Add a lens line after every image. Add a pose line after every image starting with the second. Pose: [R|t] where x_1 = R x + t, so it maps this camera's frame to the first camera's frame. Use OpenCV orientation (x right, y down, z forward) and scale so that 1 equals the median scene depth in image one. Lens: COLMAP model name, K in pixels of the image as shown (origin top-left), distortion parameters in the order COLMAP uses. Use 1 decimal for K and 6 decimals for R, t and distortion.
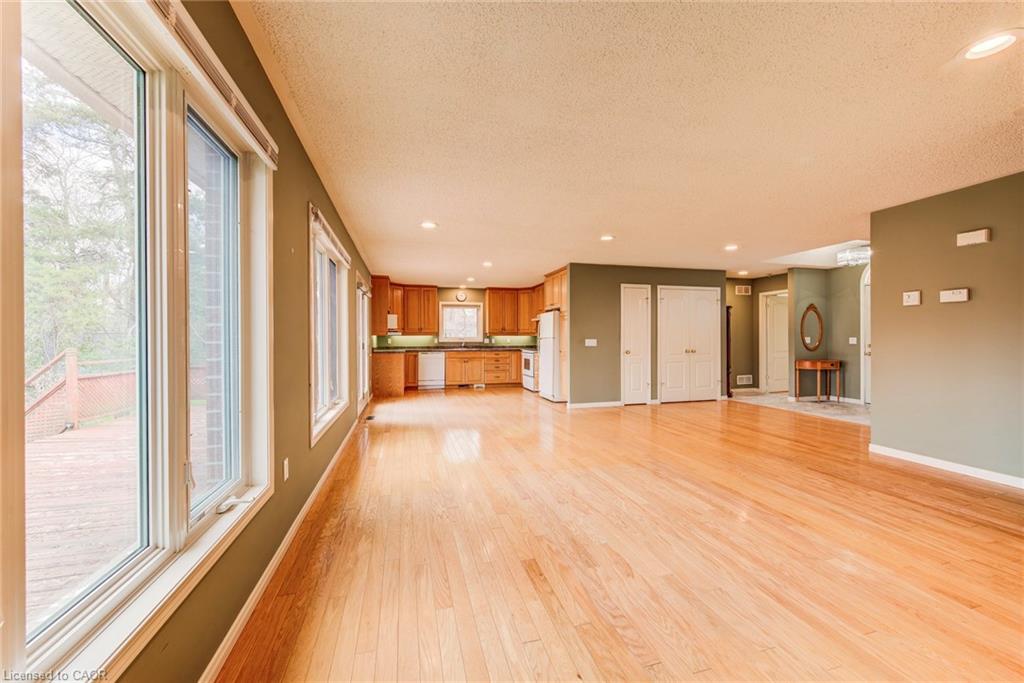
lens RADIAL K [[400.4, 0, 521.0], [0, 400.4, 339.6], [0, 0, 1]] dist [-0.007067, 0.000304]
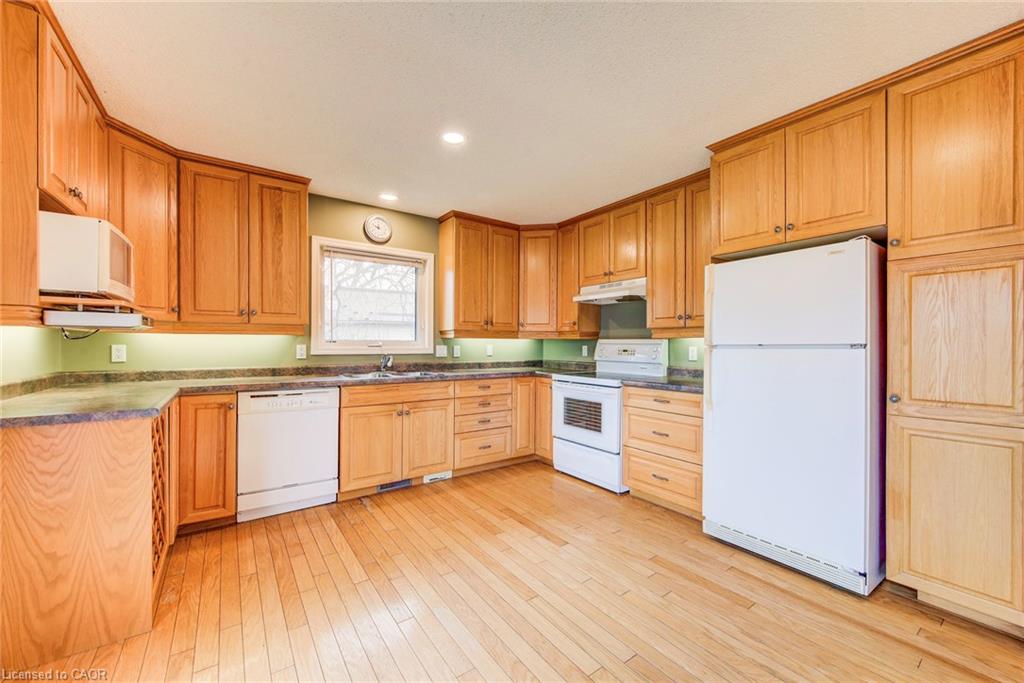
lens RADIAL K [[400.4, 0, 517.9], [0, 400.4, 344.3], [0, 0, 1]] dist [-0.007067, 0.000304]
pose [[0.939226, 0.004895, 0.343265, -0.163659], [-0.003911, 0.999986, -0.003560, -0.002340], [-0.343277, 0.002001, 0.939232, 0.651225]]
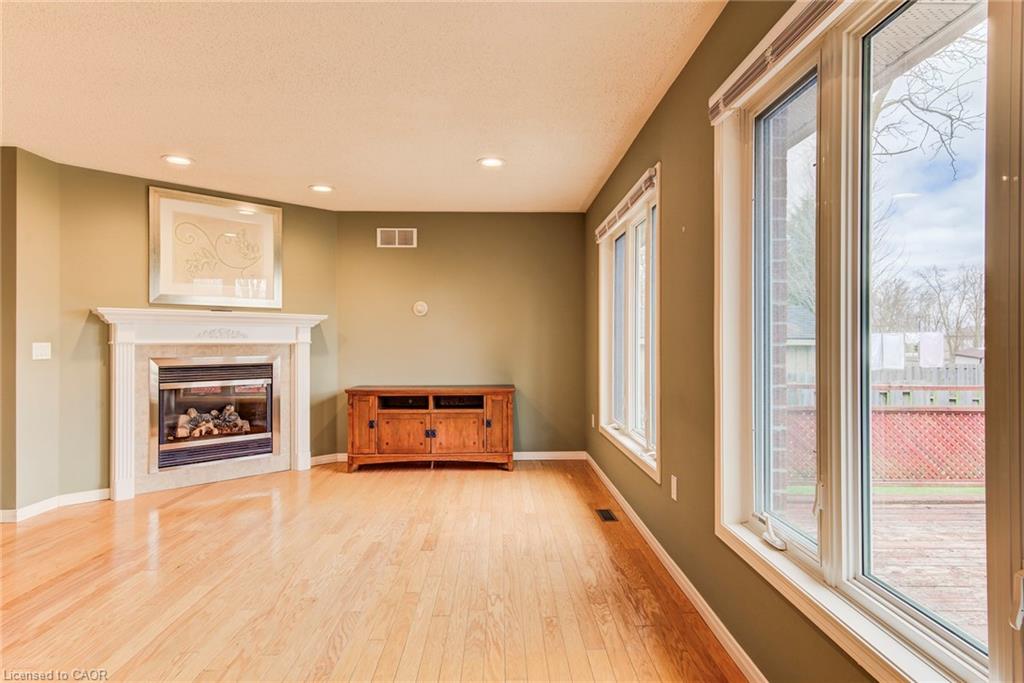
lens RADIAL K [[593.2, 0, 516.0], [0, 593.2, 341.4], [0, 0, 1]] dist [0.004778, -0.000044]
pose [[-0.967563, 0.005099, 0.252580, -0.234123], [0.006327, 0.999972, 0.004050, -0.002309], [-0.252552, 0.005517, -0.967568, 0.944947]]
